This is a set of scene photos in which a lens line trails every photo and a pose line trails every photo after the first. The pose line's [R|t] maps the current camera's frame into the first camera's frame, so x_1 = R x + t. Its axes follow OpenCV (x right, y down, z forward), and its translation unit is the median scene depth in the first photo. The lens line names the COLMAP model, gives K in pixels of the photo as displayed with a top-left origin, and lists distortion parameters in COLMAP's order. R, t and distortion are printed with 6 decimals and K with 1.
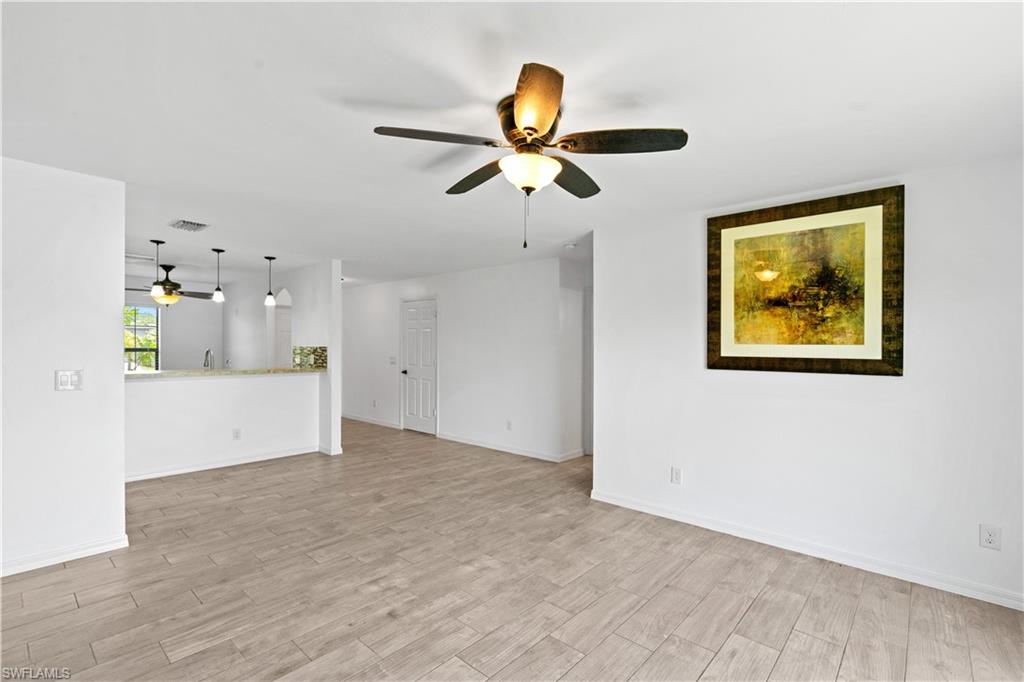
lens RADIAL K [[468.7, 0, 518.5], [0, 468.7, 345.5], [0, 0, 1]] dist [-0.003460, 0.000613]
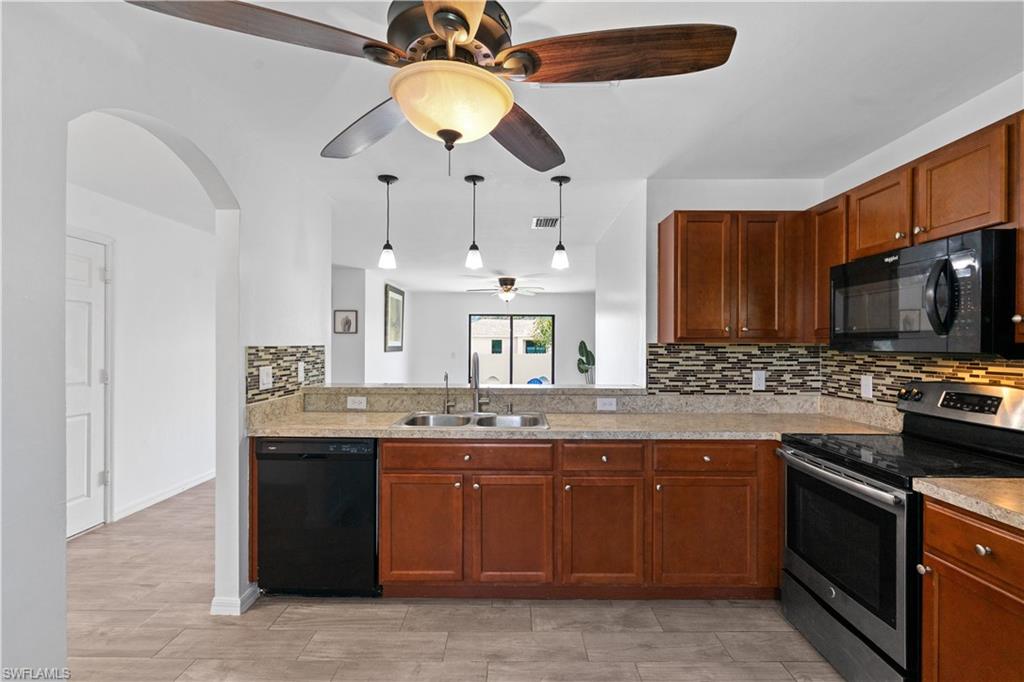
lens RADIAL K [[468.7, 0, 515.2], [0, 468.7, 345.1], [0, 0, 1]] dist [-0.003460, 0.000613]
pose [[-0.654960, -0.013205, 0.755549, -1.596417], [-0.011738, 0.999904, 0.007301, -0.006789], [-0.755573, -0.004086, -0.655052, 1.921305]]
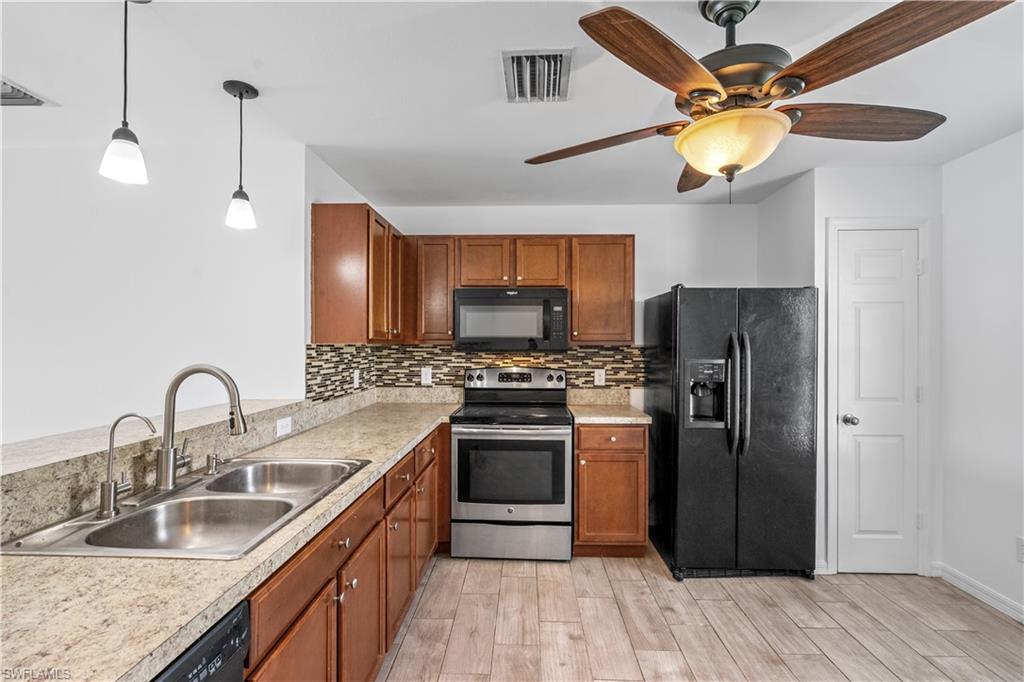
lens RADIAL K [[468.7, 0, 516.3], [0, 468.7, 345.1], [0, 0, 1]] dist [-0.003460, 0.000613]
pose [[-0.773185, -0.011294, -0.634080, -0.930112], [-0.008753, 0.999936, -0.007137, -0.003257], [0.634120, 0.000032, -0.773234, 1.924457]]
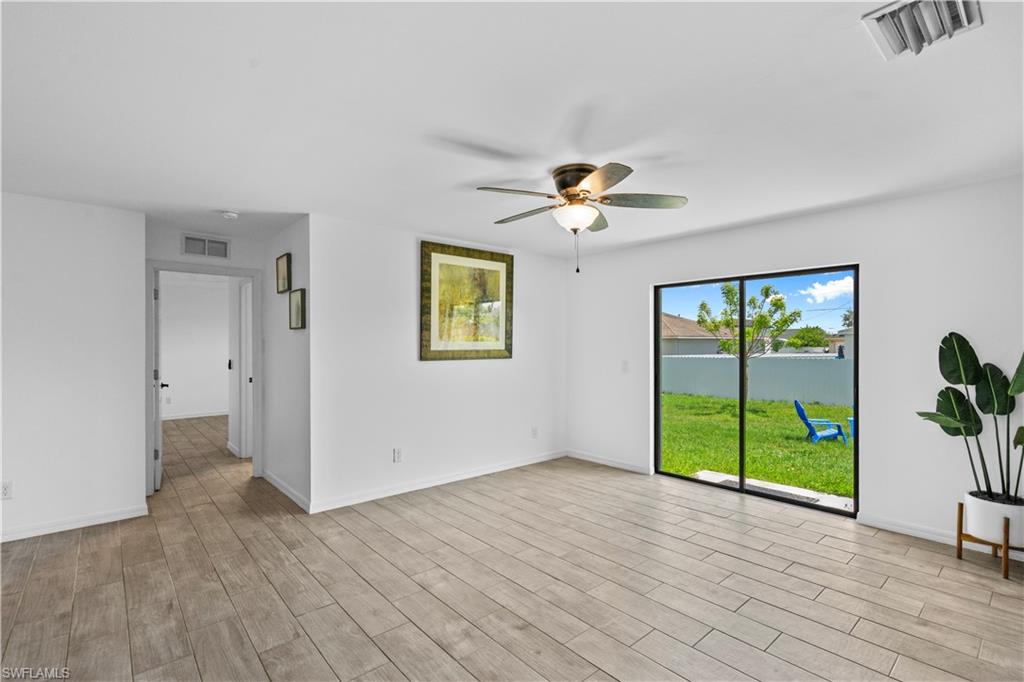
lens RADIAL K [[468.7, 0, 511.8], [0, 468.7, 340.5], [0, 0, 1]] dist [-0.003460, 0.000613]
pose [[0.133234, -0.001725, 0.991083, -0.784385], [0.003058, 0.999994, 0.001330, -0.005065], [-0.991080, 0.002853, 0.133239, 0.578654]]
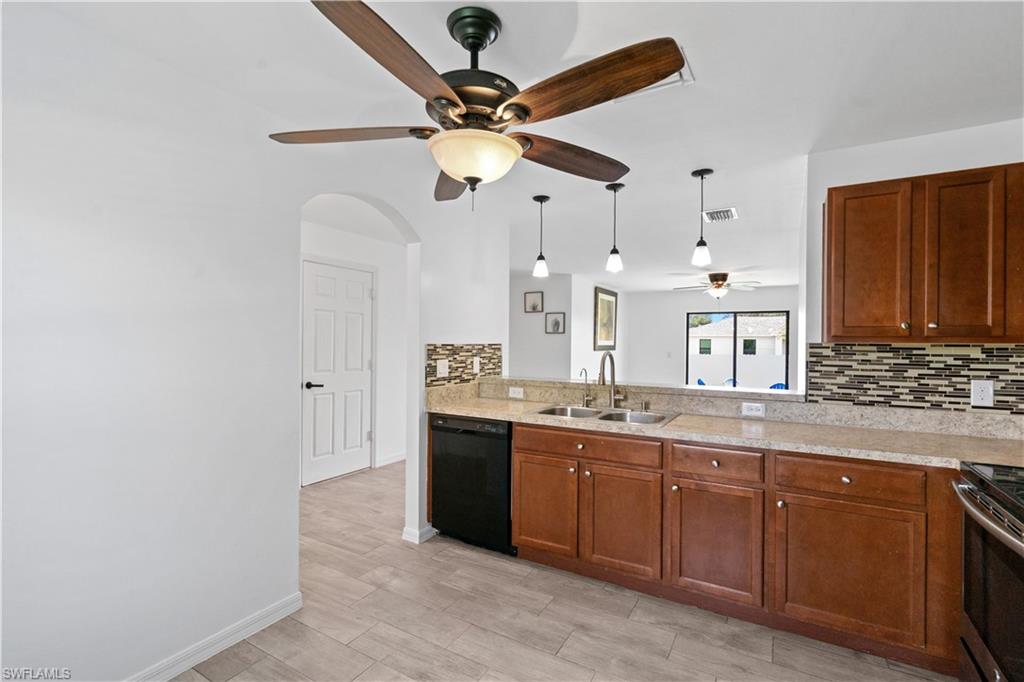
lens RADIAL K [[468.7, 0, 513.8], [0, 468.7, 343.0], [0, 0, 1]] dist [-0.003460, 0.000613]
pose [[-0.189457, -0.011968, 0.981816, -1.743325], [-0.012543, 0.999874, 0.009768, -0.008171], [-0.981809, -0.010464, -0.189583, 1.781888]]
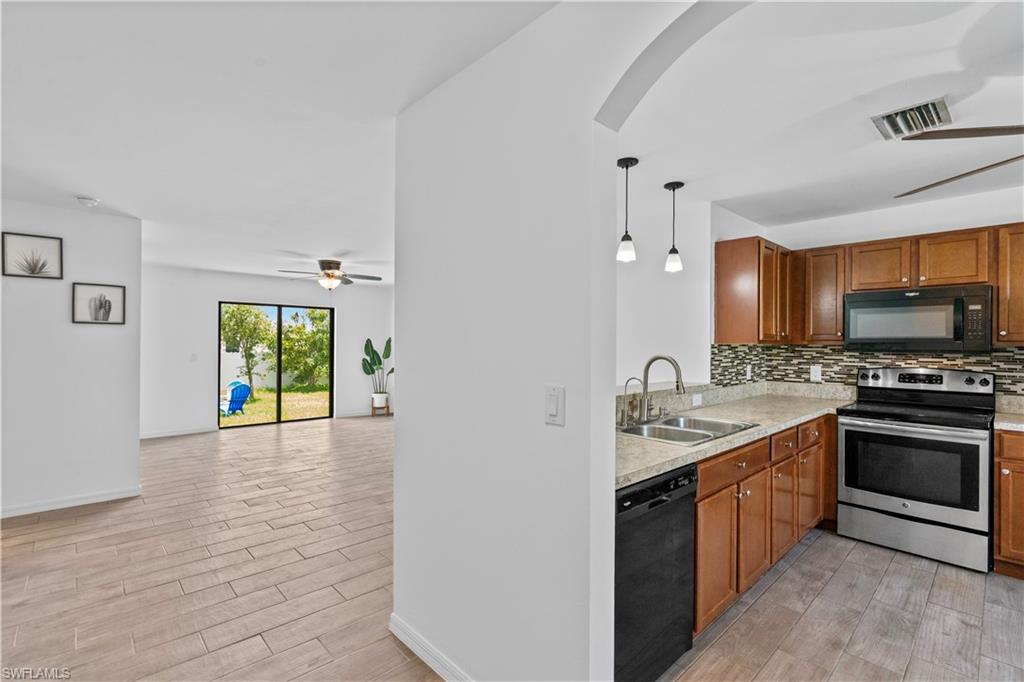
lens RADIAL K [[468.7, 0, 515.6], [0, 468.7, 343.1], [0, 0, 1]] dist [-0.003460, 0.000613]
pose [[-0.994793, -0.015654, 0.100706, -0.825510], [-0.015882, 0.999873, -0.001462, -0.000957], [-0.100671, -0.003054, -0.994915, 2.192755]]
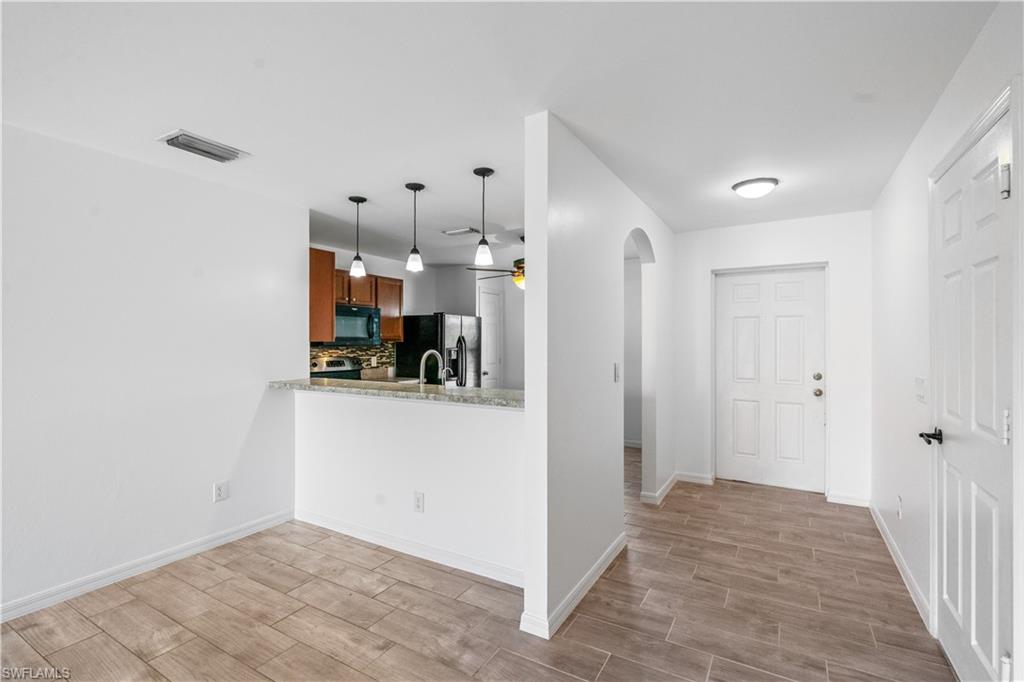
lens RADIAL K [[468.7, 0, 513.4], [0, 468.7, 341.3], [0, 0, 1]] dist [-0.003460, 0.000613]
pose [[0.188140, -0.009219, -0.982099, -0.034553], [0.003011, 0.999957, -0.008810, 0.002004], [0.982138, -0.001300, 0.188160, 1.447809]]
